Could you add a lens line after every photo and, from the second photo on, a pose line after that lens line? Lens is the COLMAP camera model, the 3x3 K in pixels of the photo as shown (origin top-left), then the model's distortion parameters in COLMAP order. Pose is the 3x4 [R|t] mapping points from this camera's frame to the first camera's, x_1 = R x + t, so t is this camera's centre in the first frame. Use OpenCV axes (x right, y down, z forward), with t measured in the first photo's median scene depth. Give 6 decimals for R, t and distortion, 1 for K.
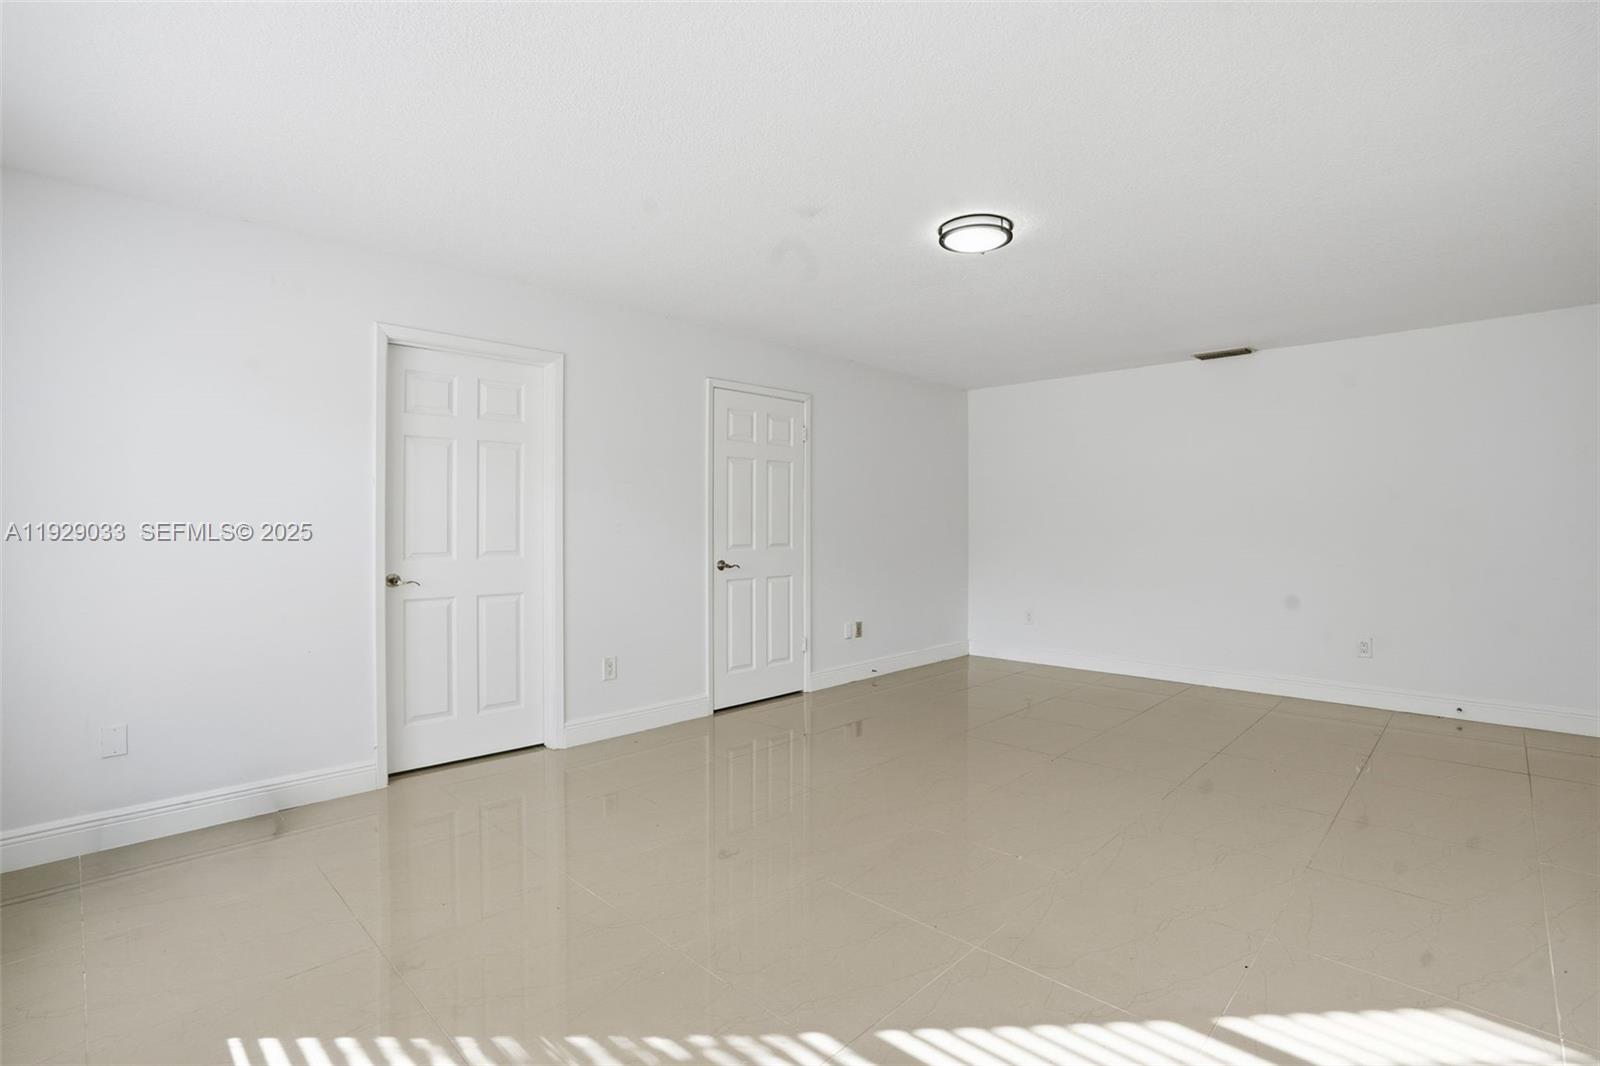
lens RADIAL K [[777.0, 0, 773.5], [0, 777.0, 527.3], [0, 0, 1]] dist [0.000507, 0.000188]
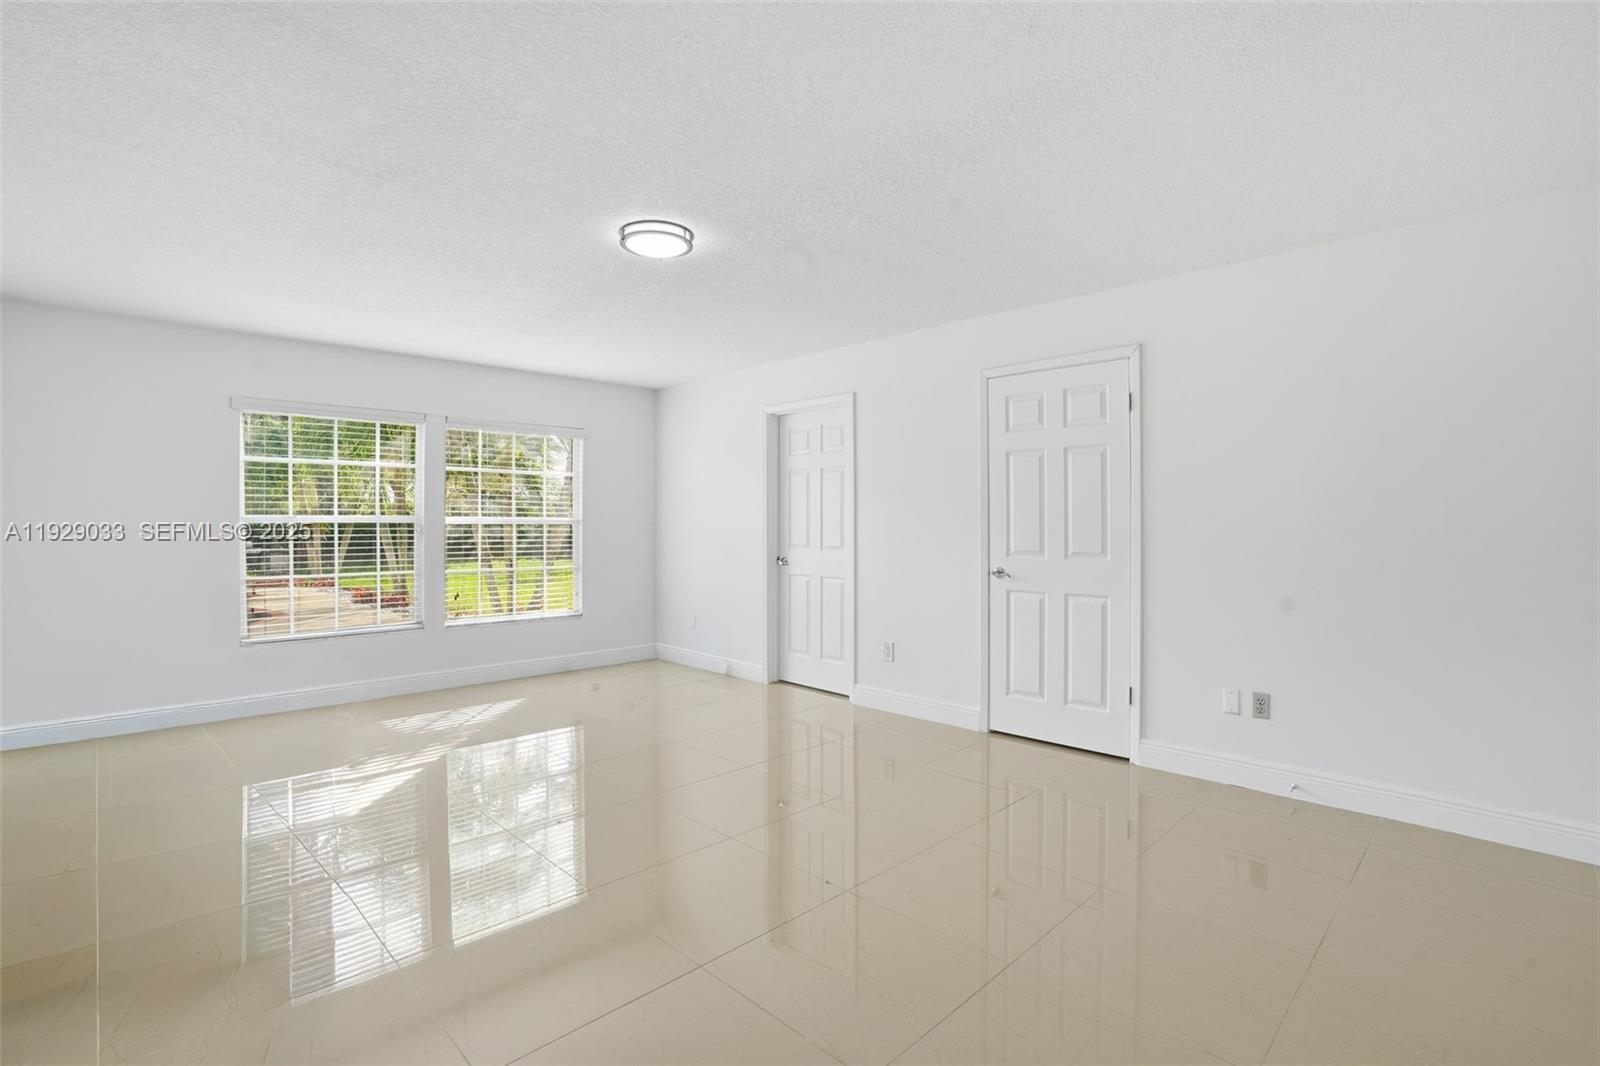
lens RADIAL K [[777.0, 0, 773.5], [0, 777.0, 527.3], [0, 0, 1]] dist [0.000507, 0.000188]
pose [[-0.027151, 0.003590, -0.999625, 0.768378], [-0.003186, 0.999988, 0.003678, -0.005810], [0.999626, 0.003285, -0.027140, 0.693498]]
